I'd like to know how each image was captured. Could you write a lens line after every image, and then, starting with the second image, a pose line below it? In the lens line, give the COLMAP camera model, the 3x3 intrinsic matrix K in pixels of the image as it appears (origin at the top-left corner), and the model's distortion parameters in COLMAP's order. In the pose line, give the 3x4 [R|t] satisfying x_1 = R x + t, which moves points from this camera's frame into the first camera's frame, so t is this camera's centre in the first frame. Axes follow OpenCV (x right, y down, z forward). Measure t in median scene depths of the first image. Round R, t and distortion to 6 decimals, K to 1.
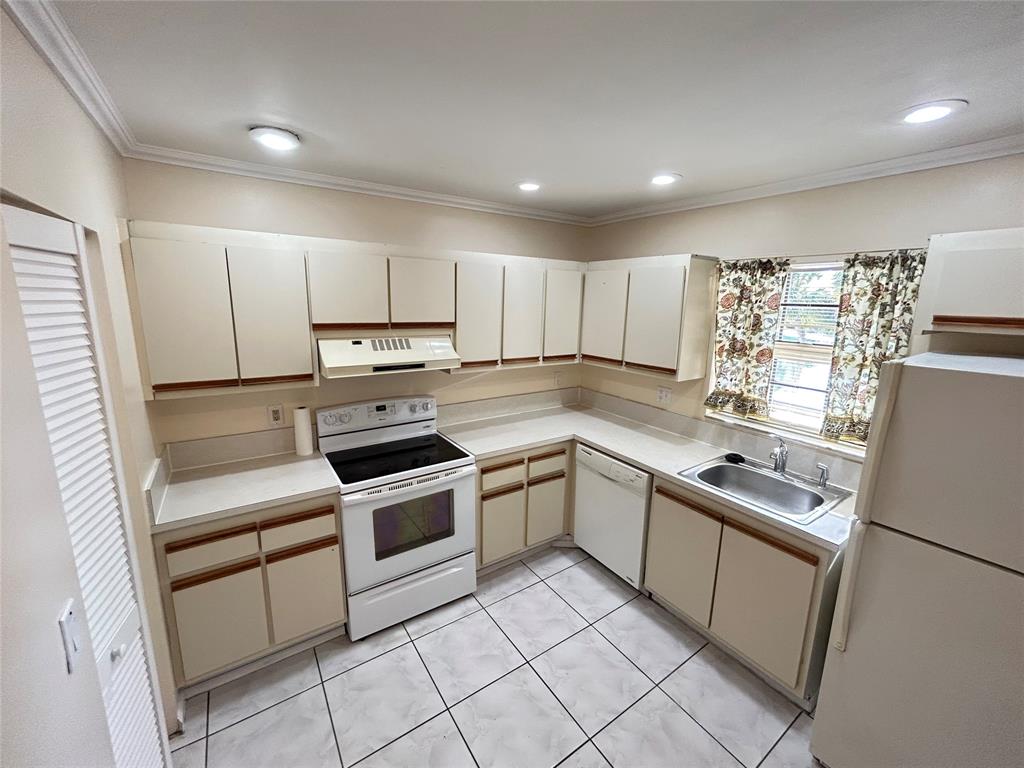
lens RADIAL K [[411.4, 0, 512.0], [0, 411.4, 384.0], [0, 0, 1]] dist [-0.000063, -0.000004]
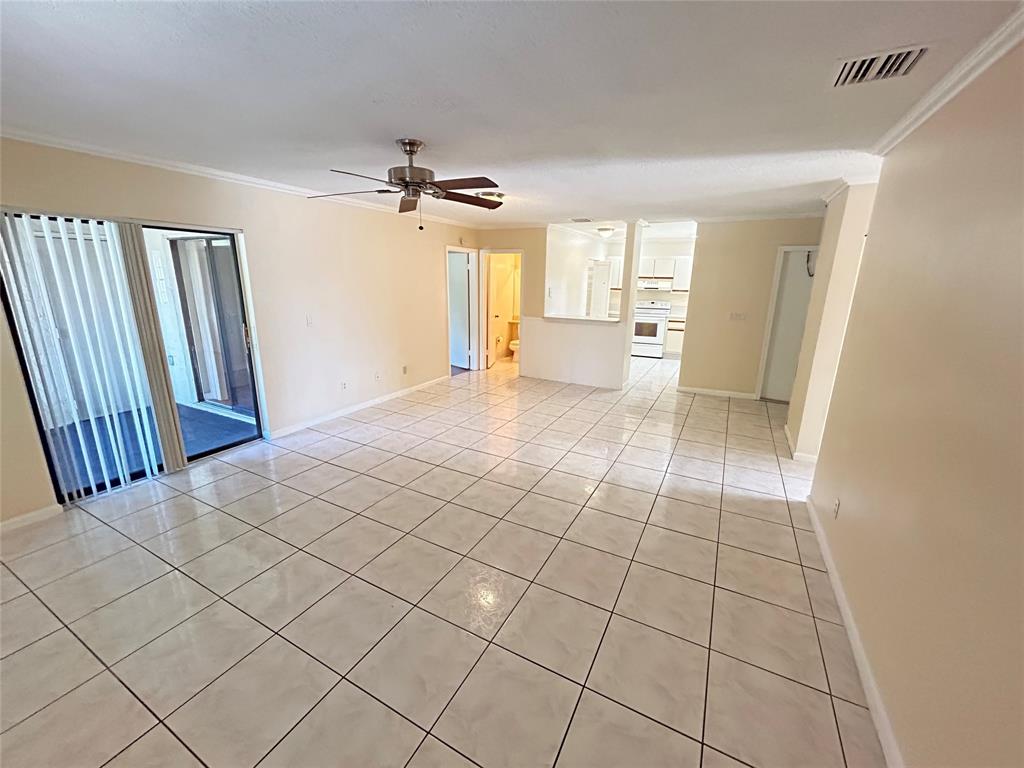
lens RADIAL K [[411.4, 0, 512.0], [0, 411.4, 384.0], [0, 0, 1]] dist [-0.000063, -0.000004]
pose [[0.466694, 0.203586, -0.860668, 2.425976], [-0.176365, 0.975023, 0.135003, 0.504548], [0.866655, 0.088786, 0.490943, -1.798750]]
